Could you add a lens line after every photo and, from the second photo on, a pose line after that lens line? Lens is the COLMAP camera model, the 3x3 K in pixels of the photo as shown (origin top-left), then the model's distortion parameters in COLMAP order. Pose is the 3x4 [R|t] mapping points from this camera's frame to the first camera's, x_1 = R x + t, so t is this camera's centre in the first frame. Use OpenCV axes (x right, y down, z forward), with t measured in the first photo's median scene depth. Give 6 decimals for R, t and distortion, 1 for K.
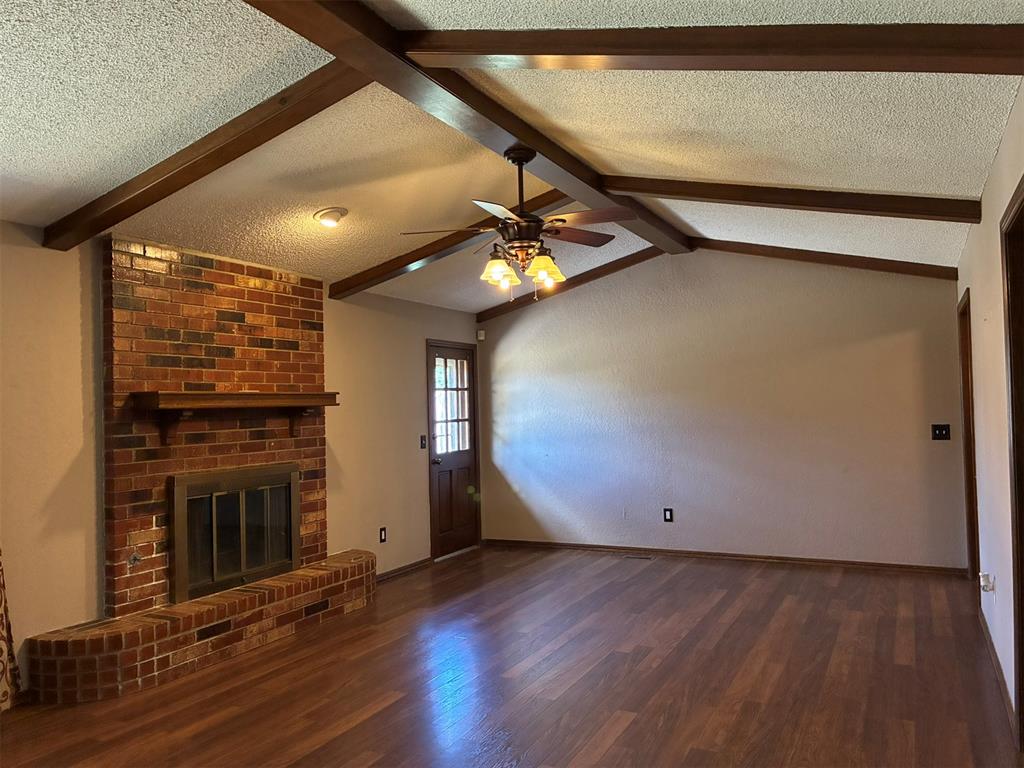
lens RADIAL K [[781.3, 0, 512.2], [0, 781.3, 387.4], [0, 0, 1]] dist [0.034065, -0.036292]
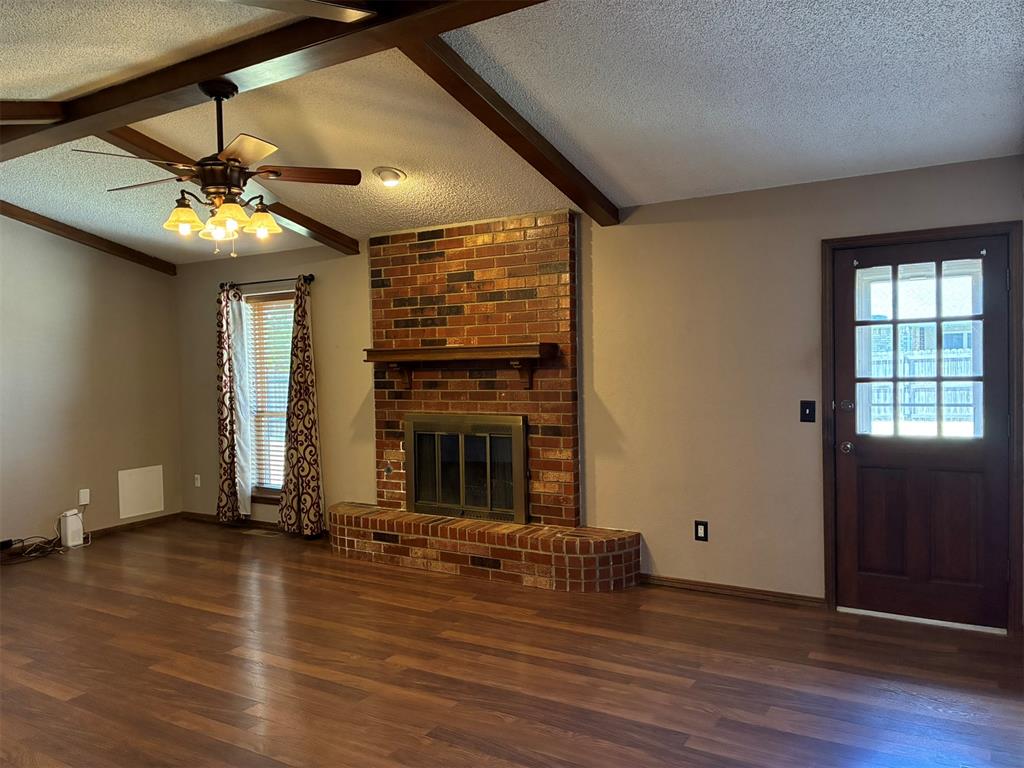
lens RADIAL K [[781.3, 0, 511.5], [0, 781.3, 380.2], [0, 0, 1]] dist [0.034065, -0.036292]
pose [[-0.077160, 0.061615, -0.995113, 0.752040], [0.052969, 0.996932, 0.057620, -0.005028], [0.995611, -0.048265, -0.080187, 1.170179]]
